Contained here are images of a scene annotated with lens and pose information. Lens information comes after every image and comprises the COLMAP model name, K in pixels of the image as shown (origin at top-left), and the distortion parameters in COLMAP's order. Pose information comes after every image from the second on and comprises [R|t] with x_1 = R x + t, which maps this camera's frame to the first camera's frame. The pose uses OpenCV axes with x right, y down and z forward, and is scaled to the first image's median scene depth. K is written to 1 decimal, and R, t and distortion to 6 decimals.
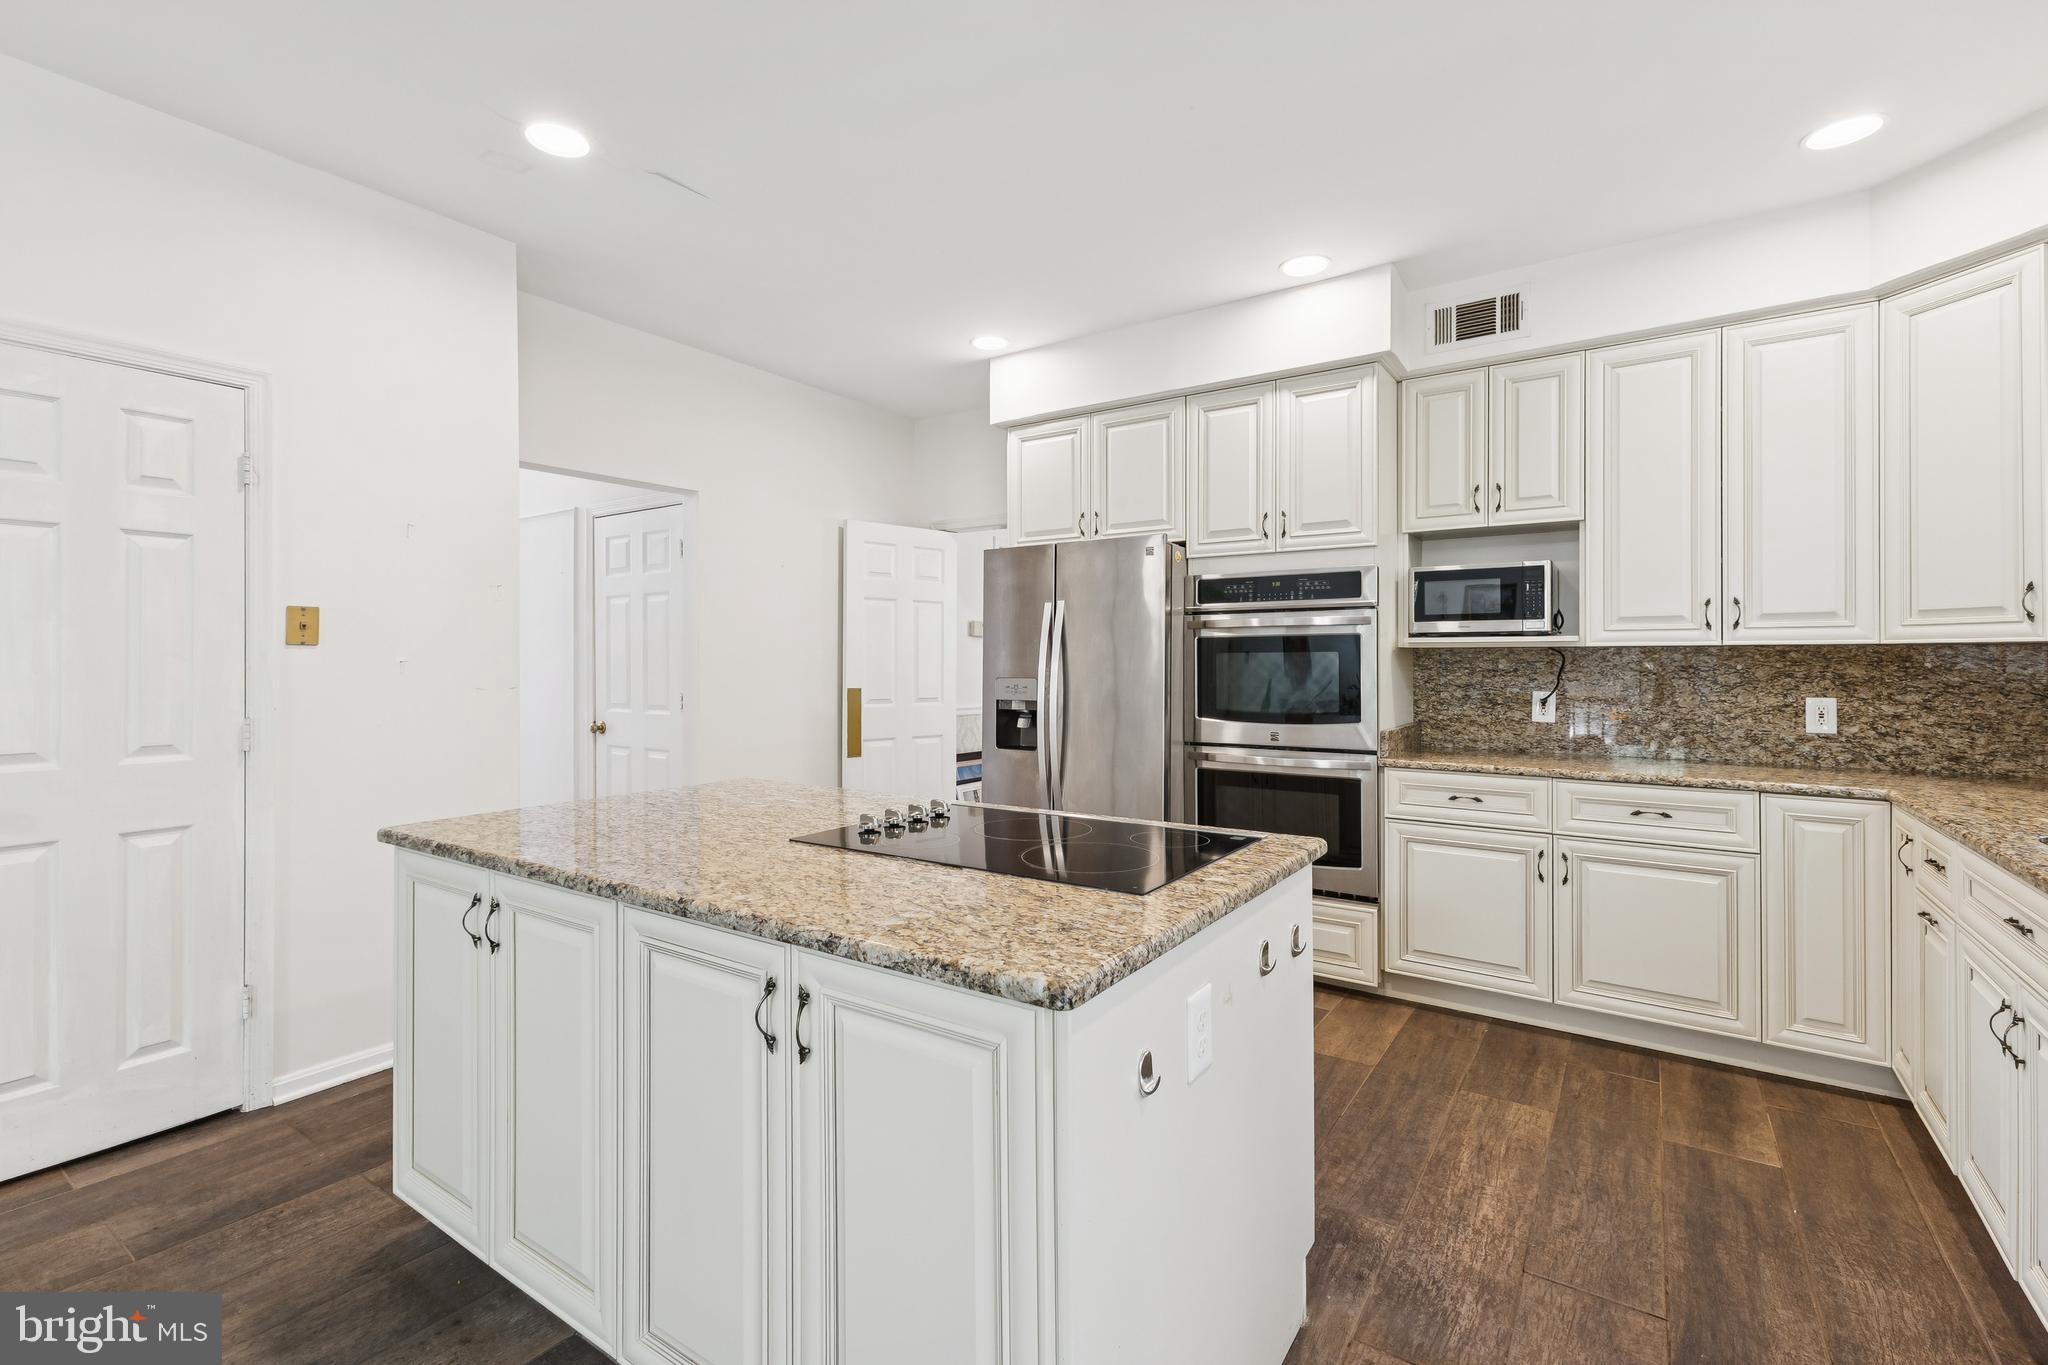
lens RADIAL K [[884.1, 0, 1063.8], [0, 884.1, 656.8], [0, 0, 1]] dist [0.012421, -0.002159]
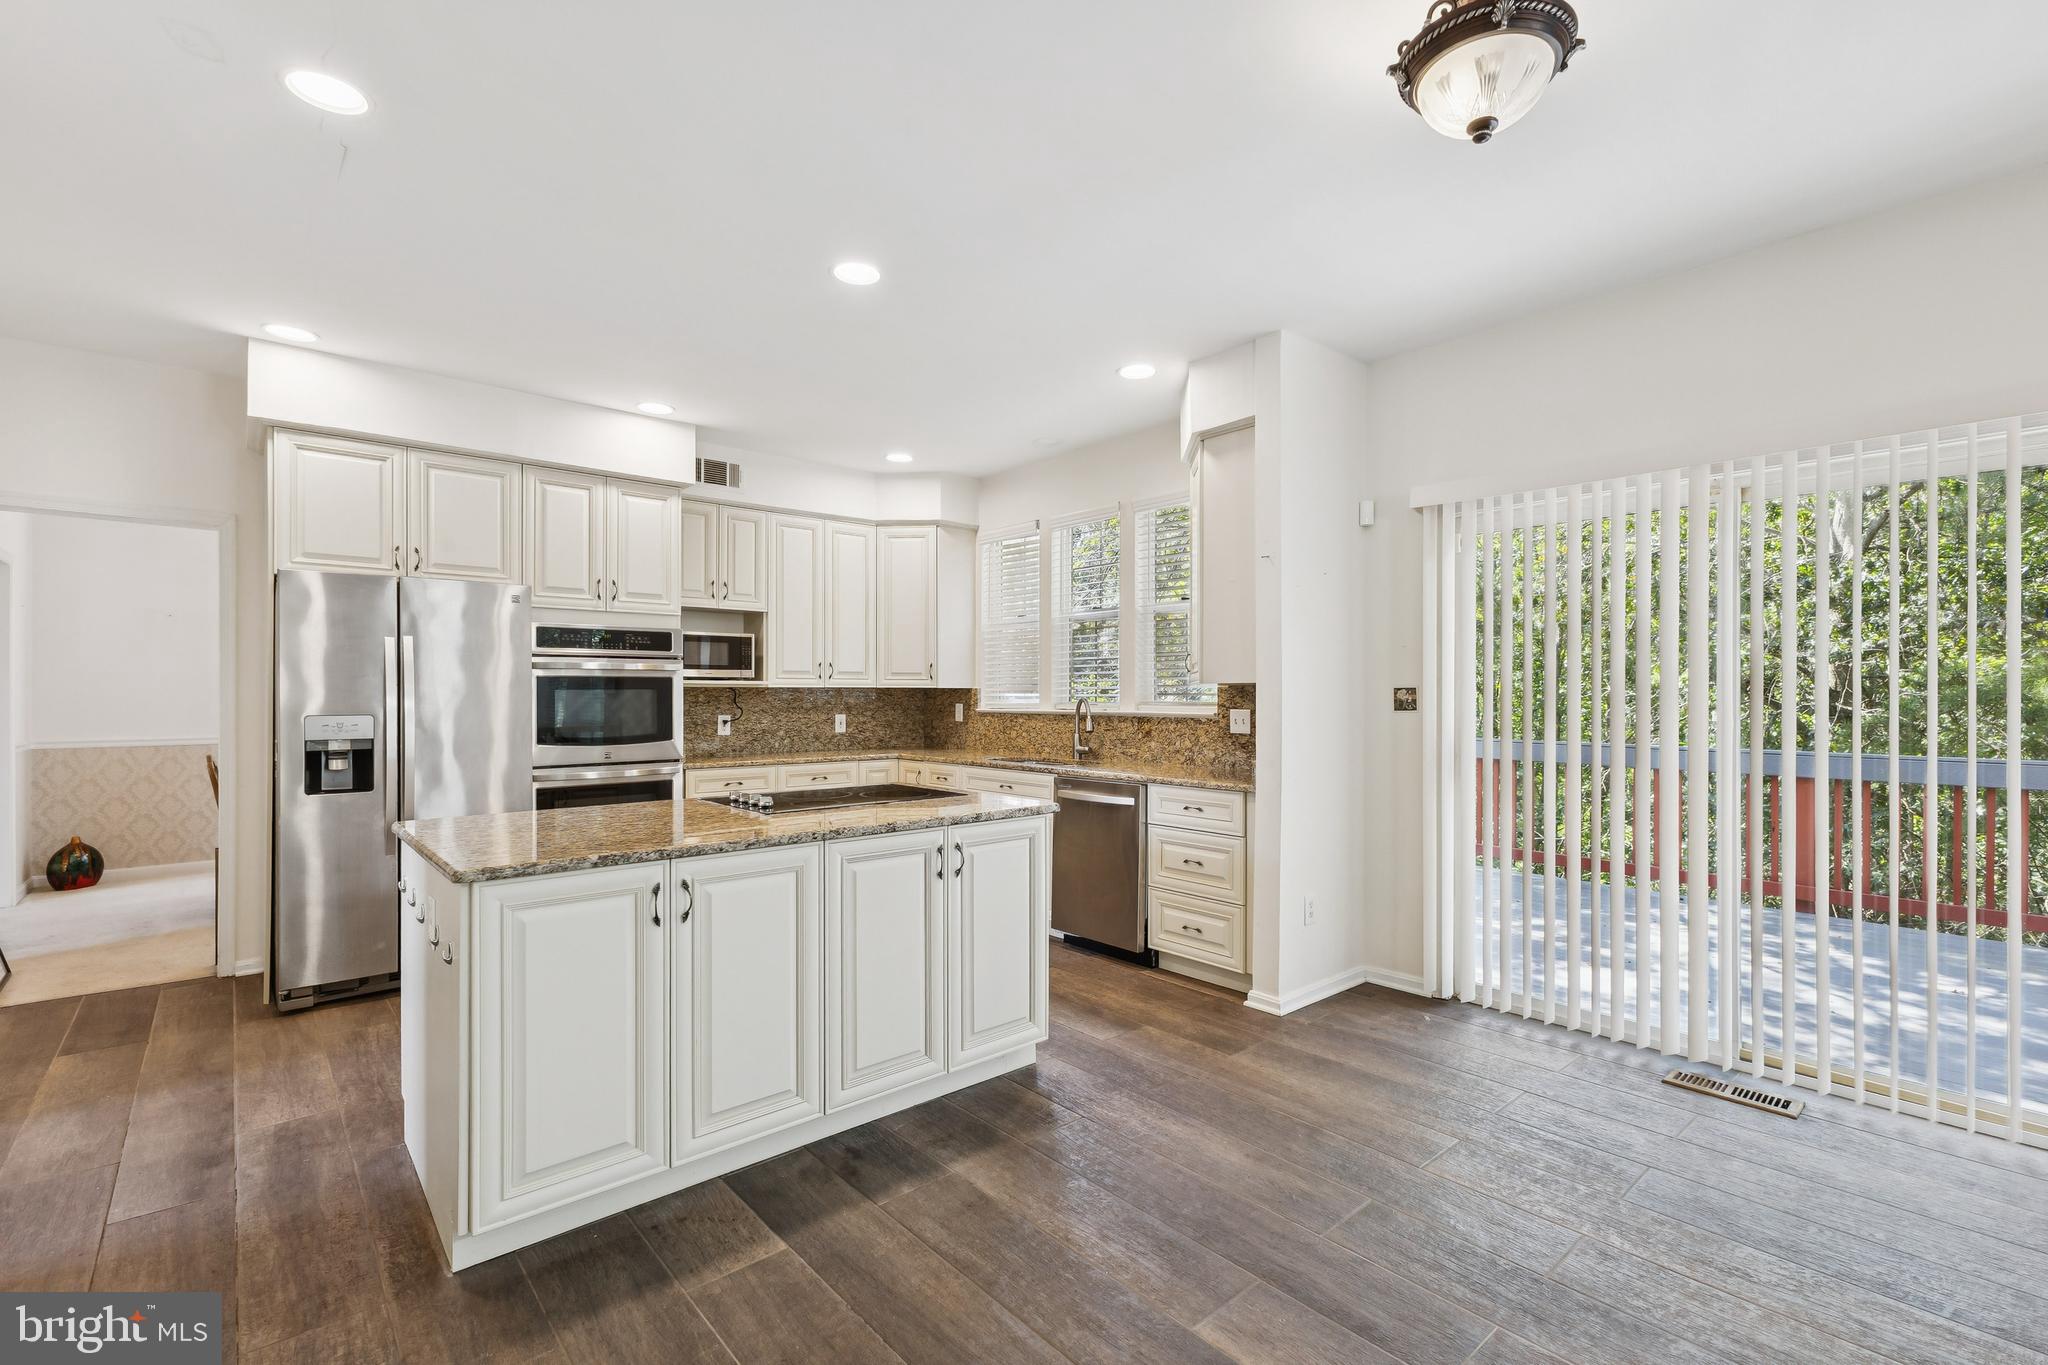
lens RADIAL K [[922.9, 0, 990.6], [0, 922.9, 691.8], [0, 0, 1]] dist [0.014717, -0.004127]
pose [[0.287786, 0.002491, 0.957692, -1.010997], [-0.002281, 0.999996, -0.001915, -0.000647], [-0.957692, -0.001634, 0.287790, 0.096099]]
